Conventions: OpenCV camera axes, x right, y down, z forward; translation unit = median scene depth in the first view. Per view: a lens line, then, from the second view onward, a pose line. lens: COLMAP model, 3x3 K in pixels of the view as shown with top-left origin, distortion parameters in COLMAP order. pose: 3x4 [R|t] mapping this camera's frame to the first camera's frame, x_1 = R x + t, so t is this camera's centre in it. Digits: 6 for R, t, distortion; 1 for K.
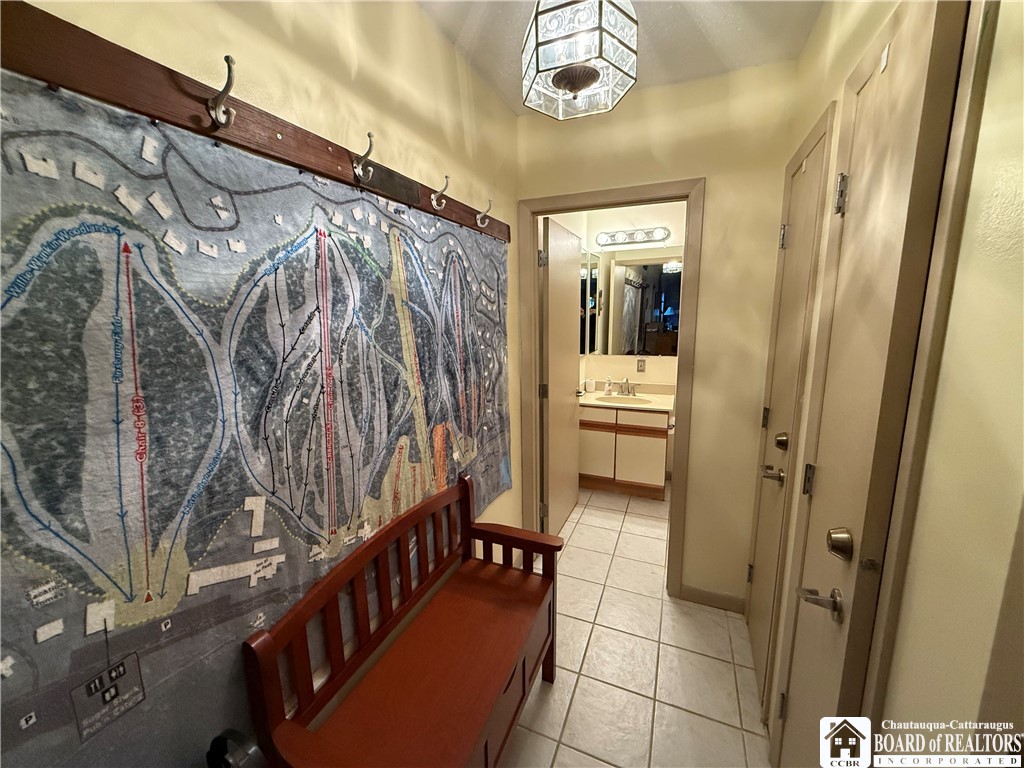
lens RADIAL K [[408.2, 0, 508.9], [0, 408.2, 382.8], [0, 0, 1]] dist [-0.000122, 0.001225]
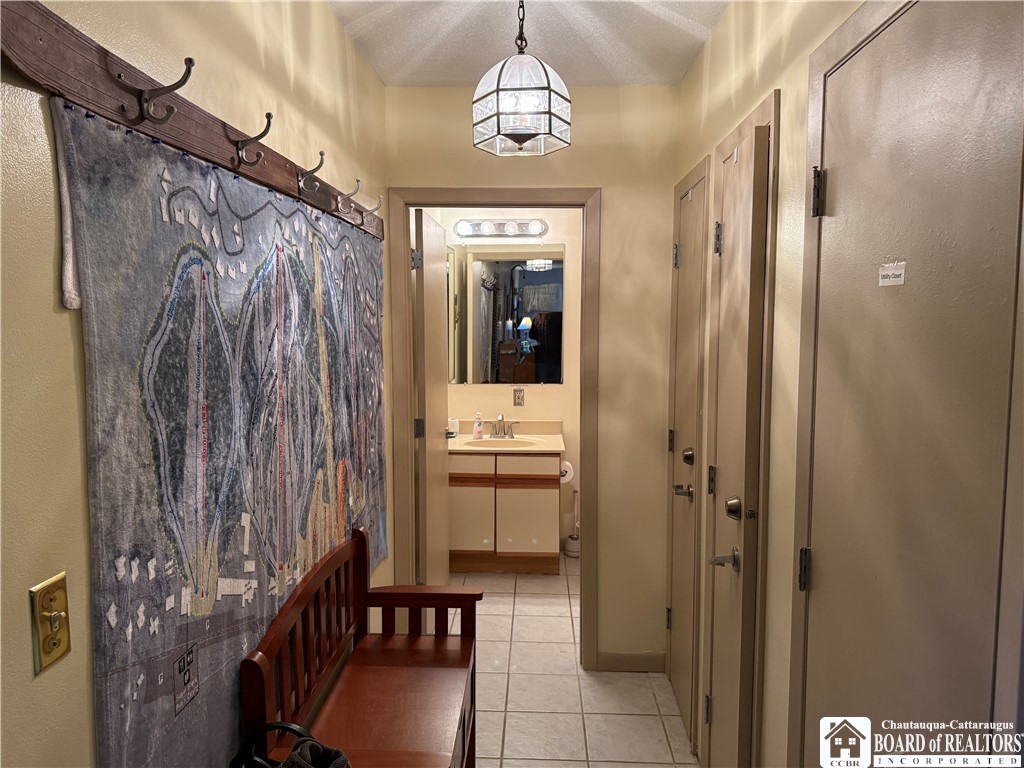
lens RADIAL K [[716.9, 0, 511.6], [0, 716.9, 378.5], [0, 0, 1]] dist [0.094359, -0.122834]
pose [[0.933734, -0.013790, 0.357702, -0.393457], [0.046149, 0.995556, -0.082086, 0.077594], [-0.354981, 0.093154, 0.930221, -0.548537]]
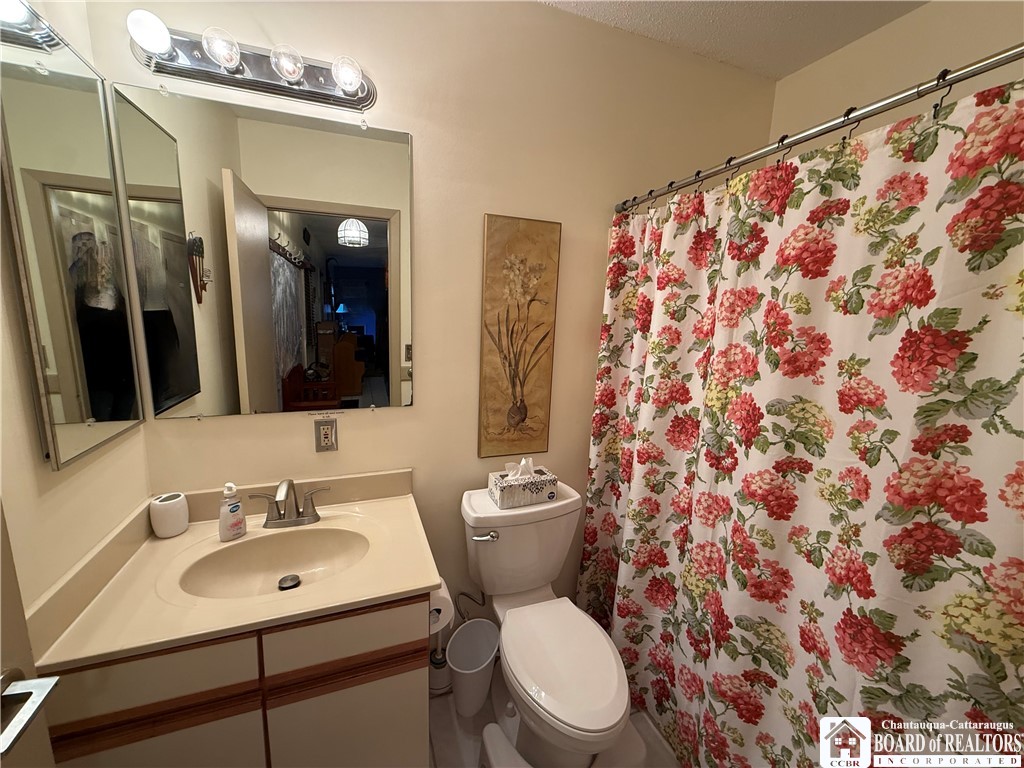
lens RADIAL K [[408.2, 0, 509.5], [0, 408.2, 387.0], [0, 0, 1]] dist [-0.000122, 0.001225]
pose [[0.719456, -0.083342, 0.689519, 0.468413], [0.073638, 0.996332, 0.043590, -0.231583], [-0.690623, 0.019414, 0.722955, 1.507546]]
